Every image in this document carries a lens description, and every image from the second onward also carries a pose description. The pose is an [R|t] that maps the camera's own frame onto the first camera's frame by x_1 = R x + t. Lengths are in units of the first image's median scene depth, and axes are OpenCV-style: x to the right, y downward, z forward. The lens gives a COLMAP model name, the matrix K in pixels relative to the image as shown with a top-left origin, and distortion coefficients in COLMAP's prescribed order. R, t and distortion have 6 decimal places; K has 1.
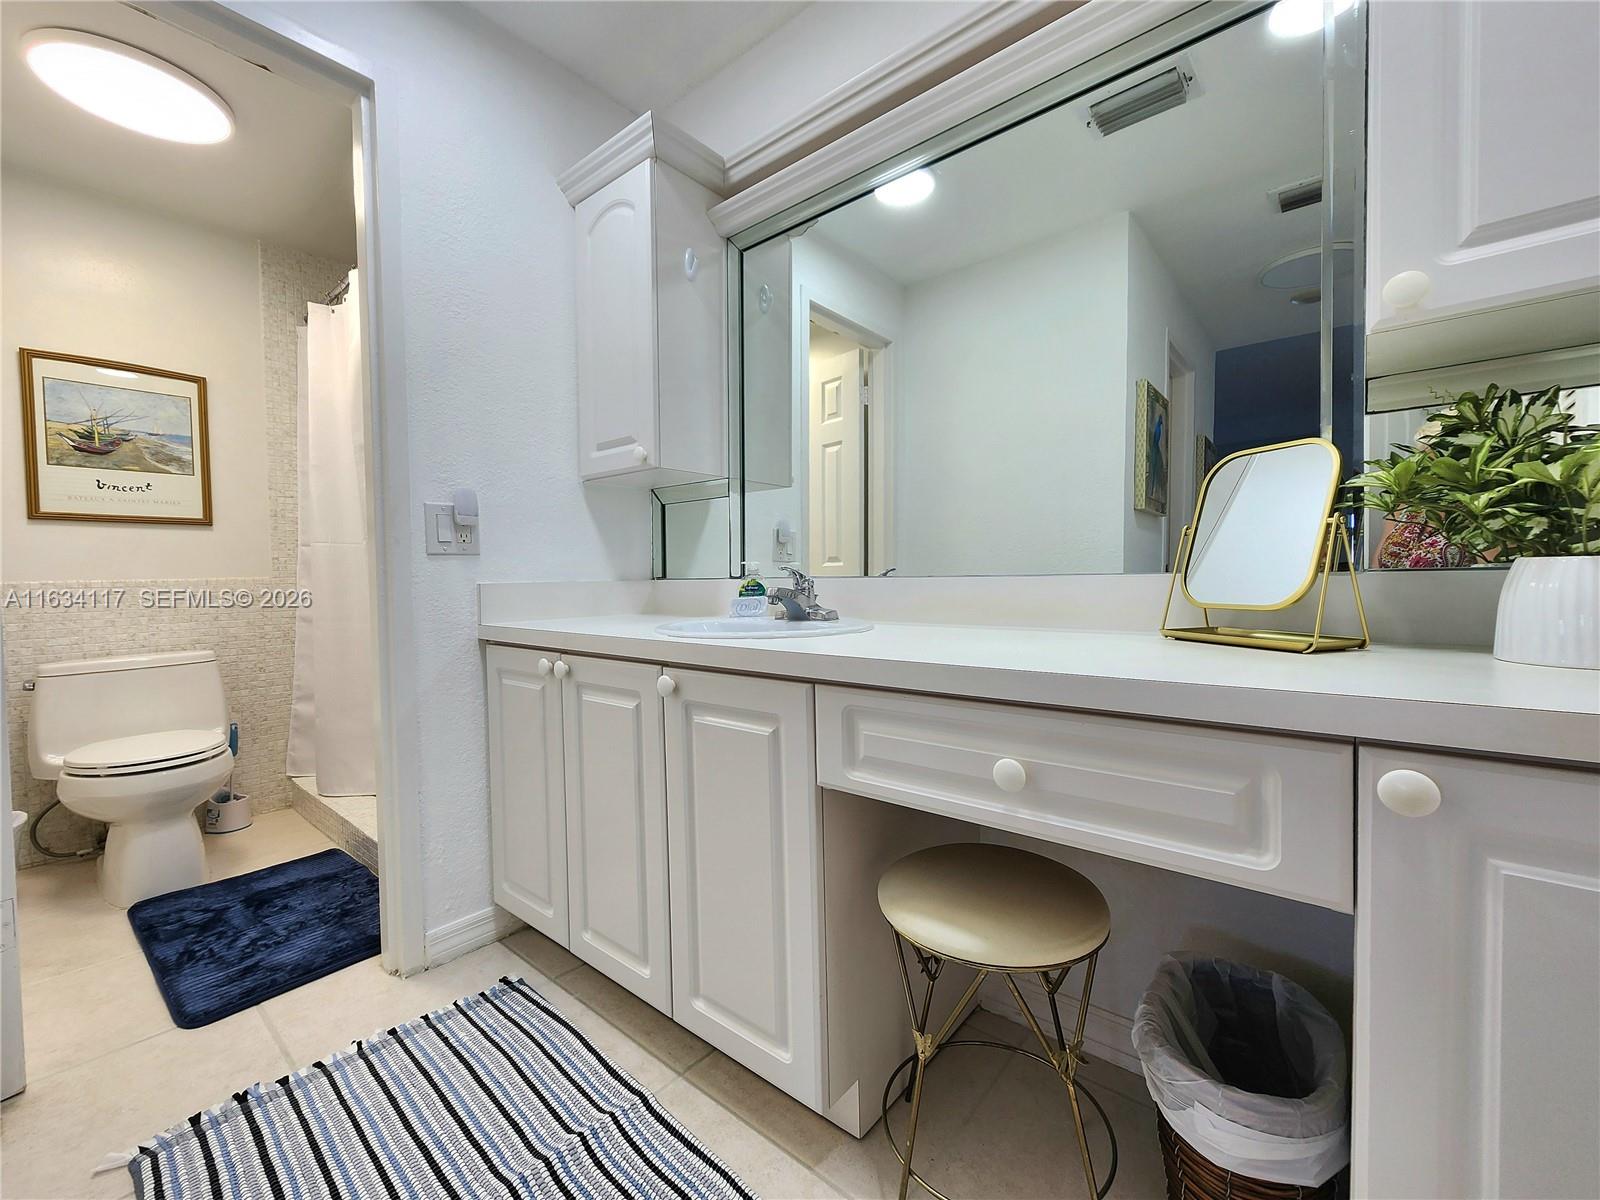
lens RADIAL K [[657.9, 0, 786.8], [0, 657.9, 598.4], [0, 0, 1]] dist [-0.001999, 0.000363]
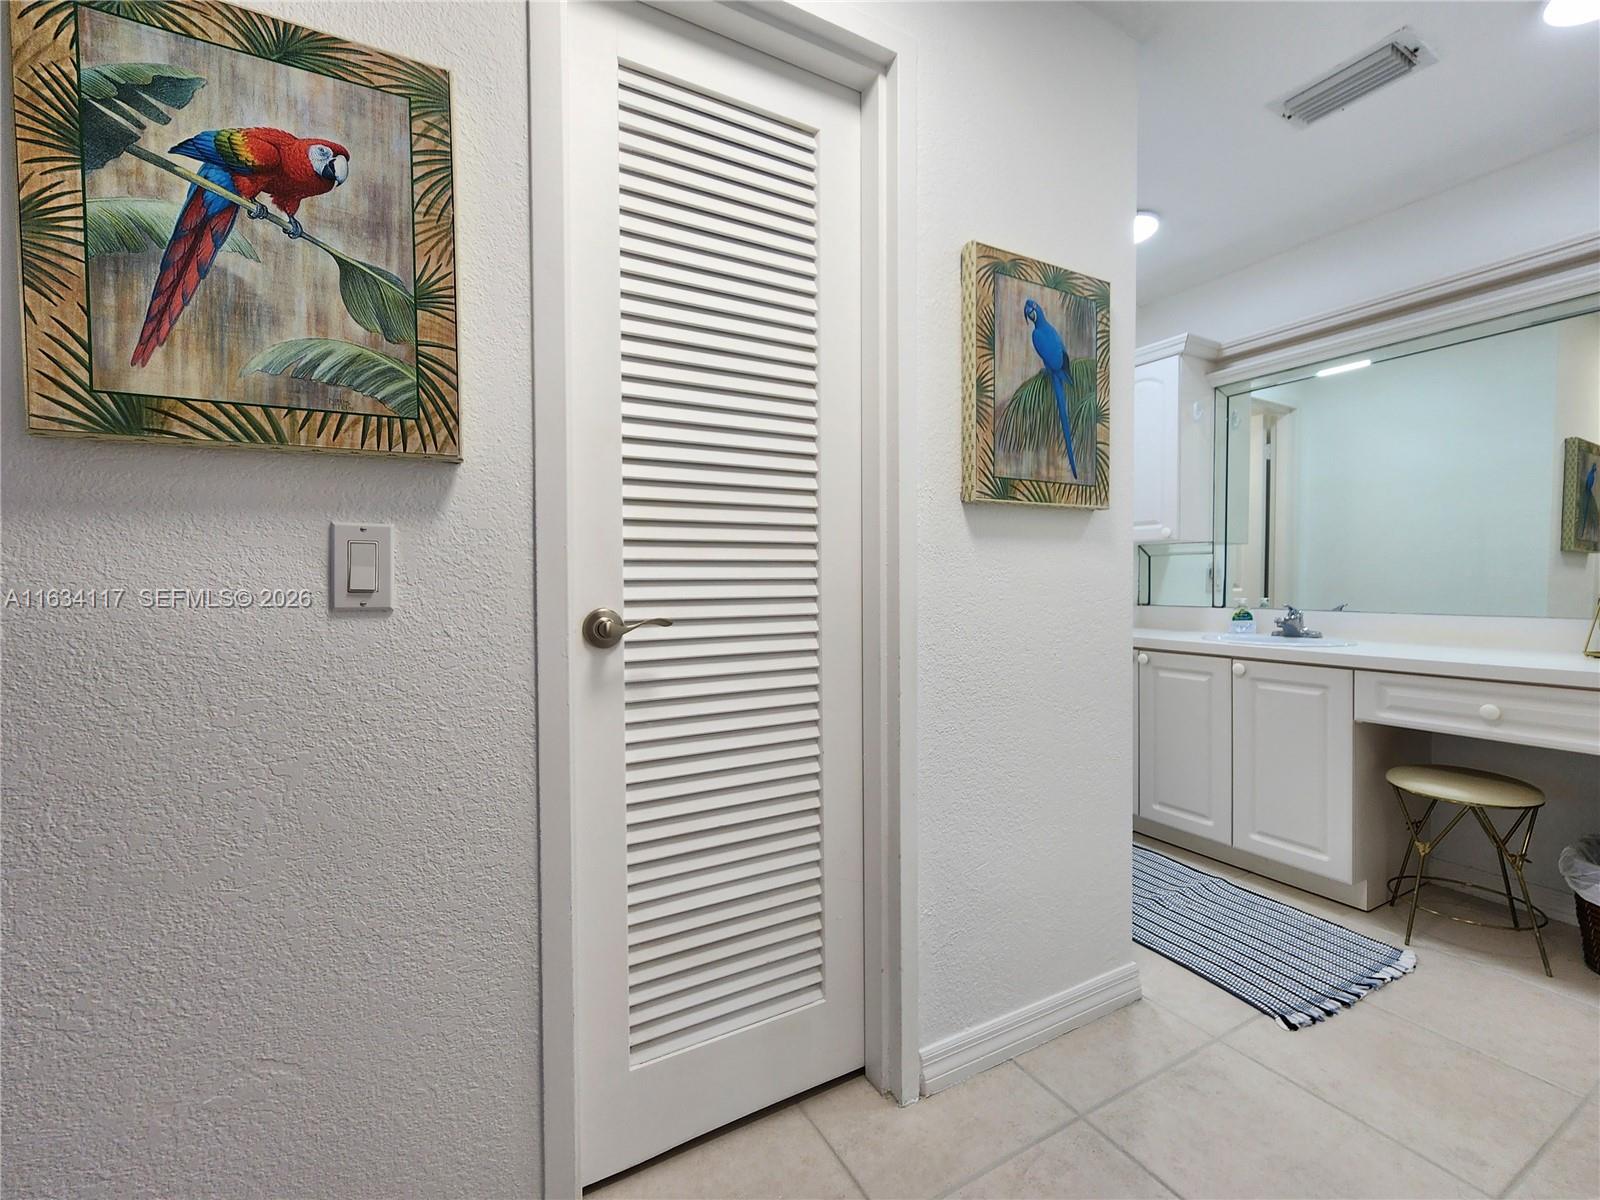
lens RADIAL K [[657.9, 0, 812.1], [0, 657.9, 598.6], [0, 0, 1]] dist [-0.001999, 0.000363]
pose [[0.935880, 0.020616, -0.351716, -0.523696], [-0.023359, 0.999721, -0.003557, -0.028642], [0.351544, 0.011545, 0.936100, -0.958920]]
